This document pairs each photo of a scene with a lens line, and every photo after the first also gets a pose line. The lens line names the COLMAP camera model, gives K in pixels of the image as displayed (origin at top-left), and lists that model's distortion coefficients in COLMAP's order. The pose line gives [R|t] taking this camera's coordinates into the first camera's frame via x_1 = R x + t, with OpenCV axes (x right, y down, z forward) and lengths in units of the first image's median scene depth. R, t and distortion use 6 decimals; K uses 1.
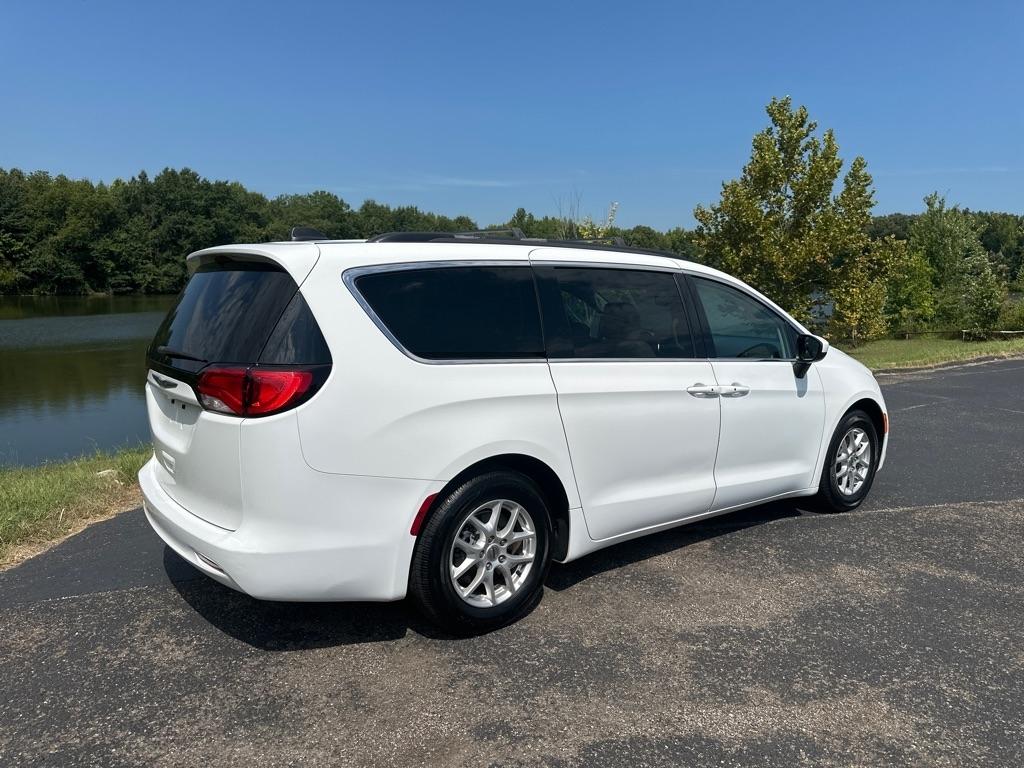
lens RADIAL K [[726.9, 0, 520.2], [0, 726.9, 387.6], [0, 0, 1]] dist [0.048233, -0.057202]
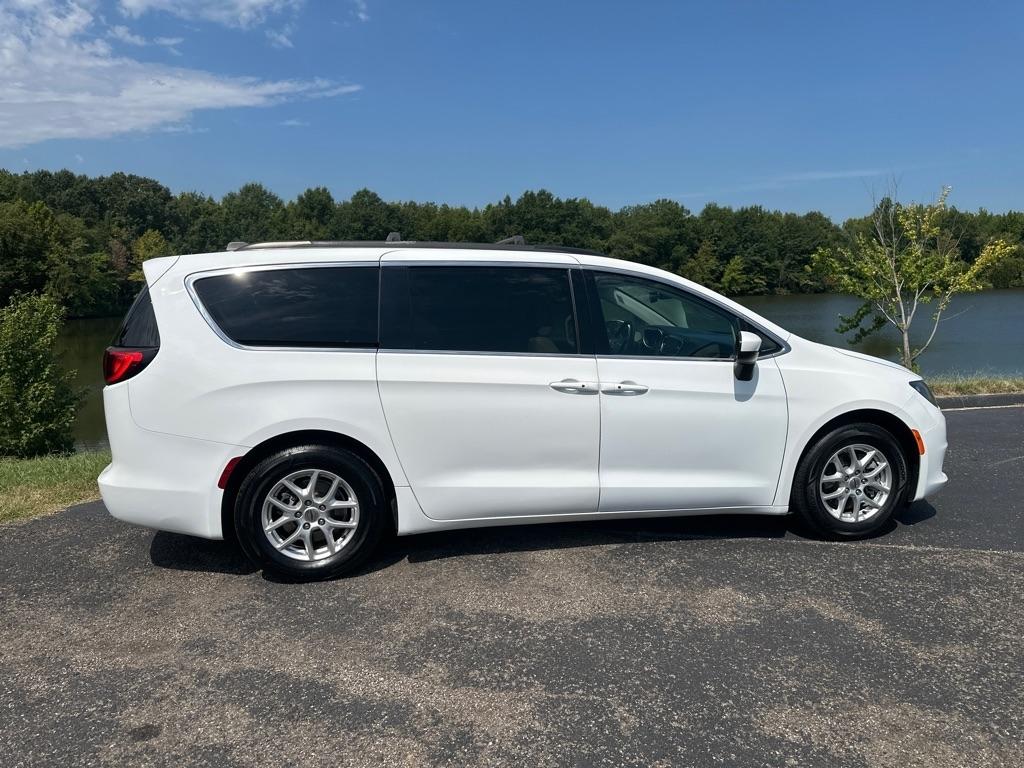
lens RADIAL K [[726.9, 0, 515.3], [0, 726.9, 392.5], [0, 0, 1]] dist [0.048233, -0.057202]
pose [[0.891308, 0.042031, -0.451446, 0.477740], [-0.042501, 0.999055, 0.009104, 0.005017], [0.451402, 0.011072, 0.892252, 0.065654]]
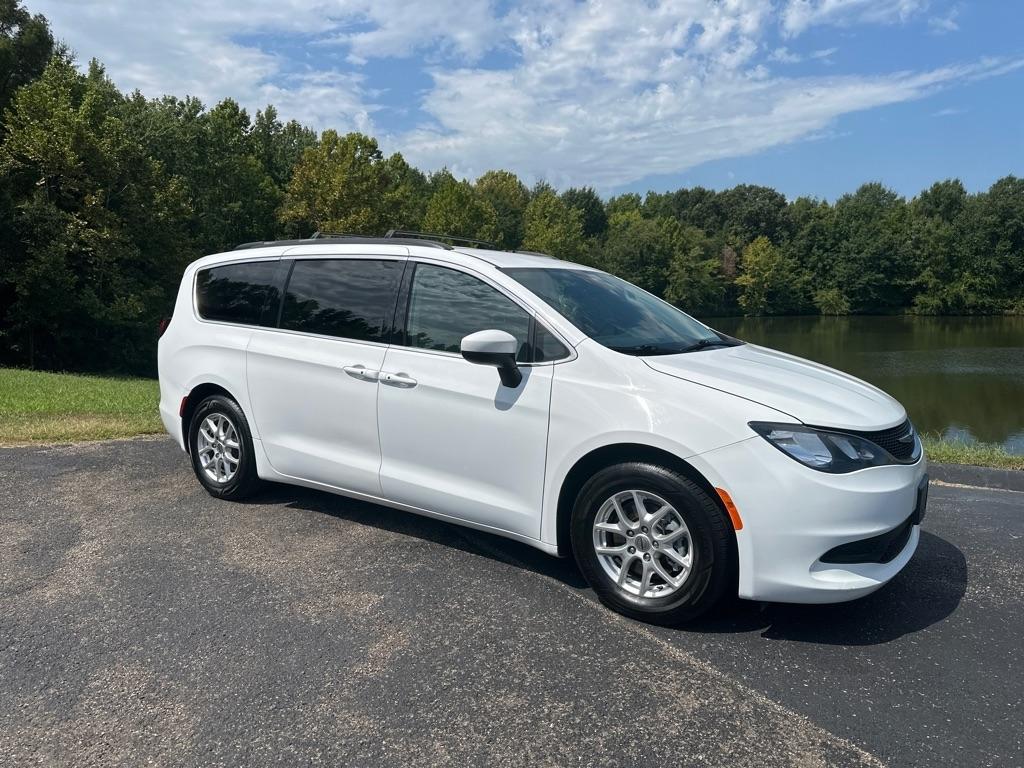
lens RADIAL K [[726.9, 0, 509.8], [0, 726.9, 378.6], [0, 0, 1]] dist [0.048233, -0.057202]
pose [[0.286220, 0.099615, -0.952972, 0.997187], [-0.138591, 0.988426, 0.061696, -0.061795], [0.948088, 0.114414, 0.296713, 0.685642]]
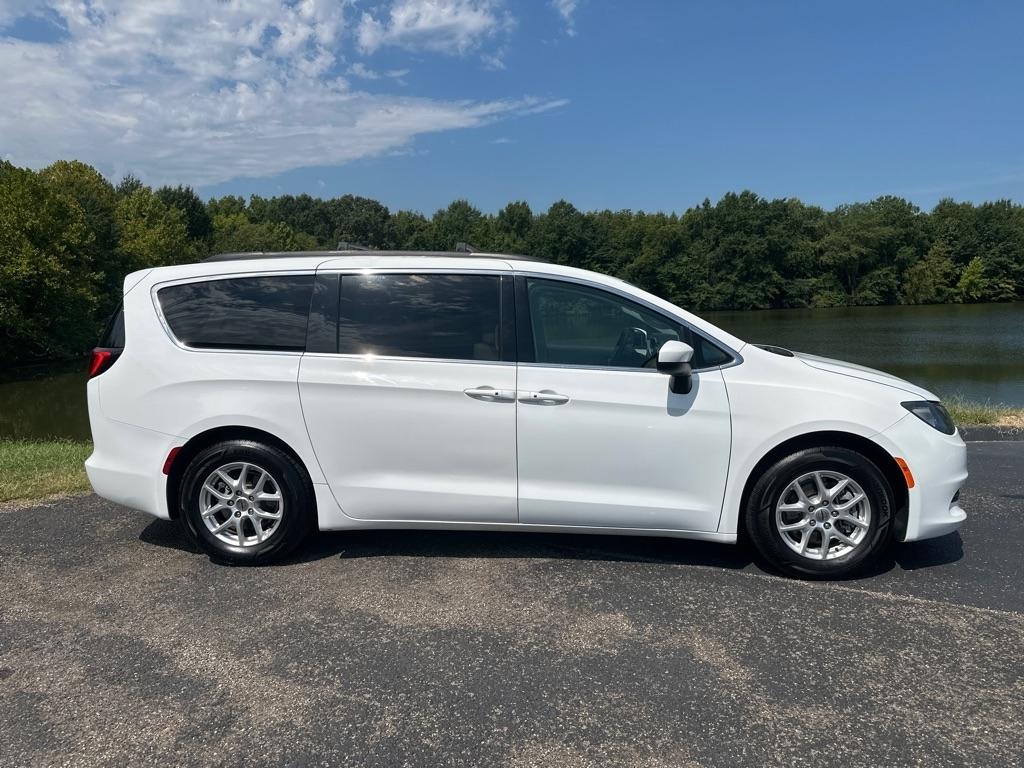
lens RADIAL K [[726.9, 0, 506.8], [0, 726.9, 391.8], [0, 0, 1]] dist [0.048233, -0.057202]
pose [[0.729842, 0.061661, -0.680829, 0.712286], [-0.072081, 0.997313, 0.013055, -0.010327], [0.679805, 0.039547, 0.732326, 0.233096]]
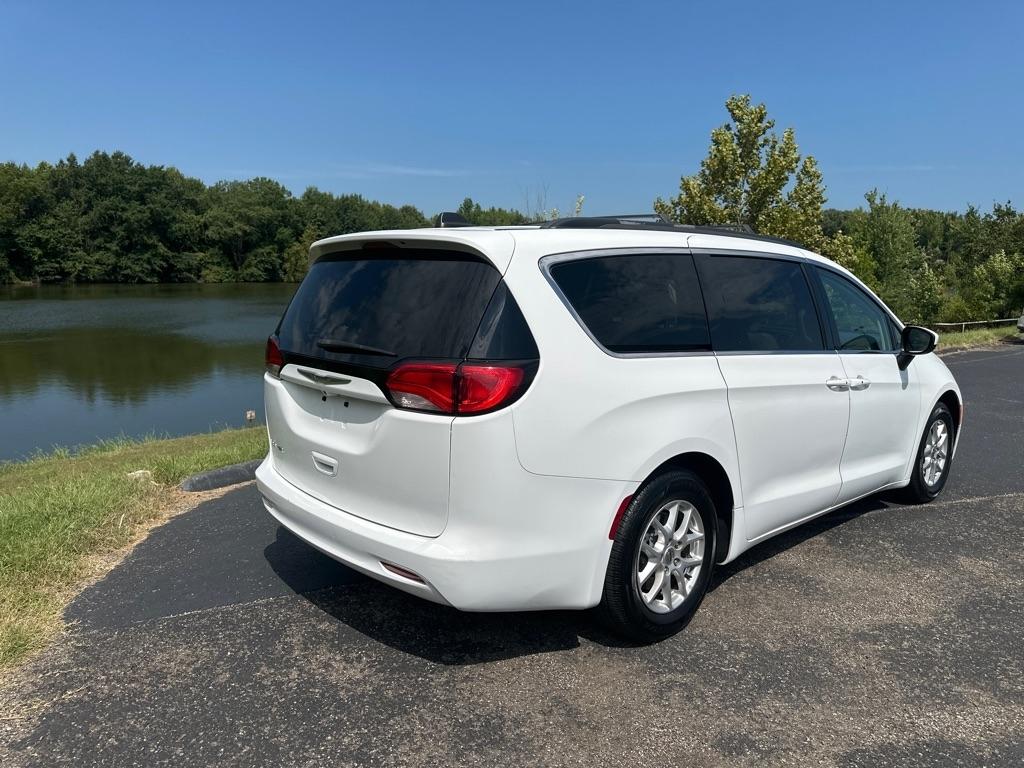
lens RADIAL K [[726.9, 0, 521.1], [0, 726.9, 386.3], [0, 0, 1]] dist [0.048233, -0.057202]
pose [[0.996994, -0.005196, 0.077300, -0.189276], [0.004426, 0.999939, 0.010128, -0.003198], [-0.077348, -0.009756, 0.996956, 0.039041]]
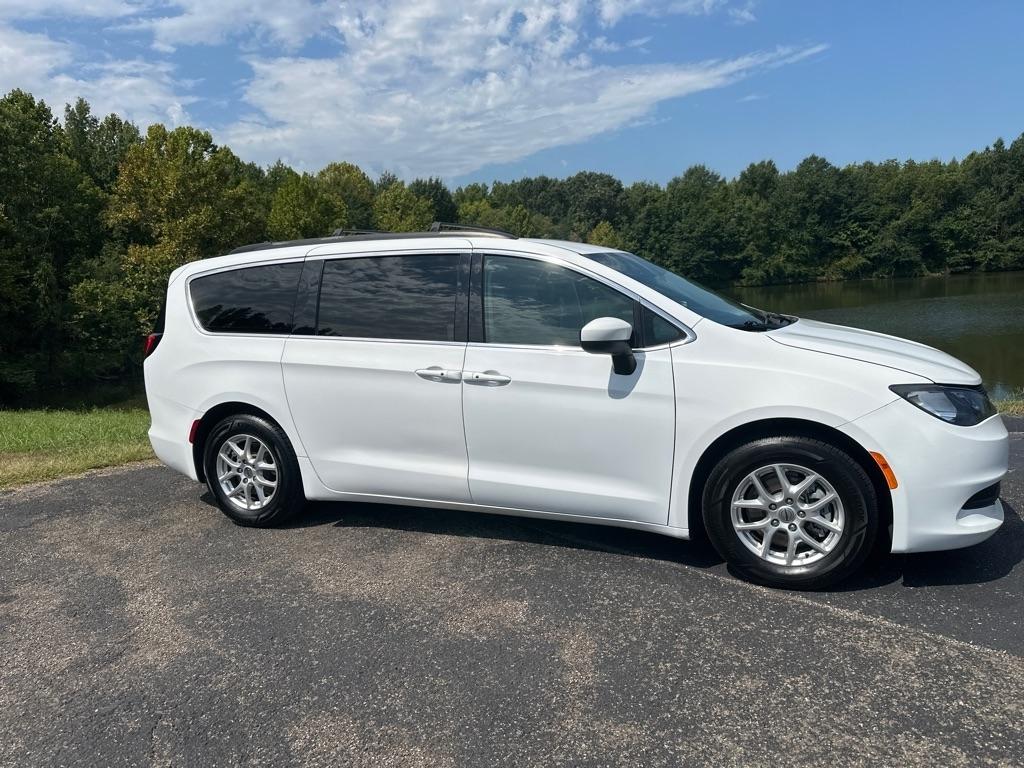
lens RADIAL K [[726.9, 0, 509.6], [0, 726.9, 392.8], [0, 0, 1]] dist [0.048233, -0.057202]
pose [[0.475120, 0.092471, -0.875049, 0.884399], [-0.063324, 0.995477, 0.070815, -0.035641], [0.877640, 0.021766, 0.478827, 0.473248]]
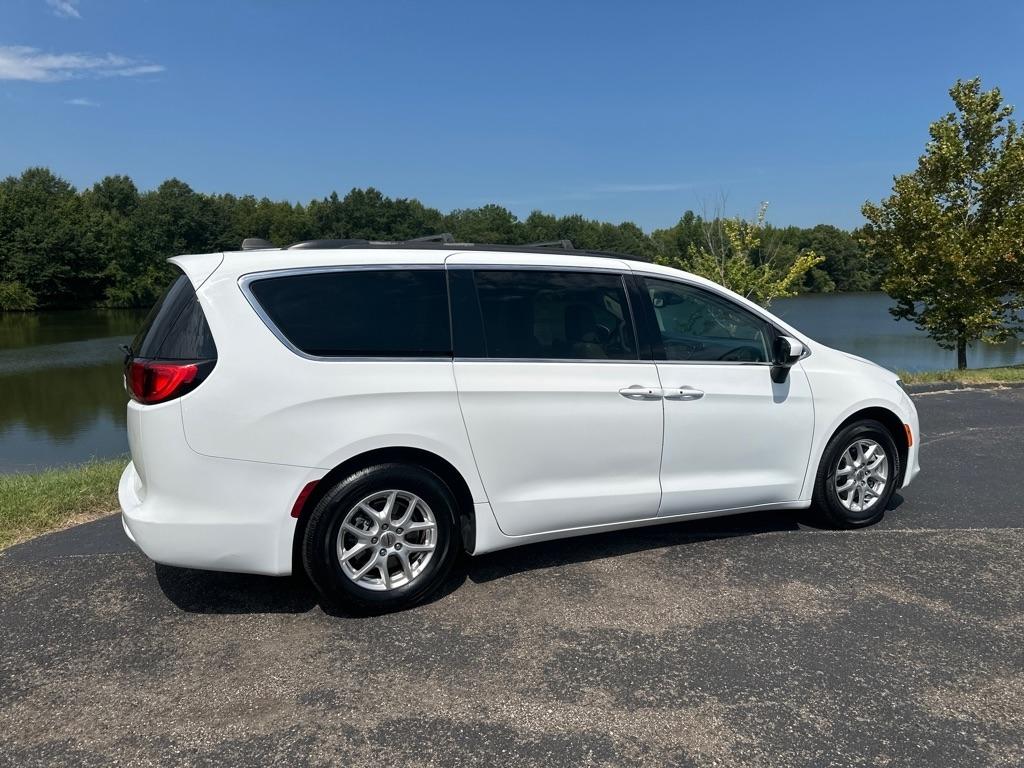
lens RADIAL K [[726.9, 0, 520.6], [0, 726.9, 387.3], [0, 0, 1]] dist [0.048233, -0.057202]
pose [[0.974138, 0.017852, -0.225247, 0.239967], [-0.020169, 0.999765, -0.007988, 0.006015], [0.225052, 0.012325, 0.974269, 0.003471]]
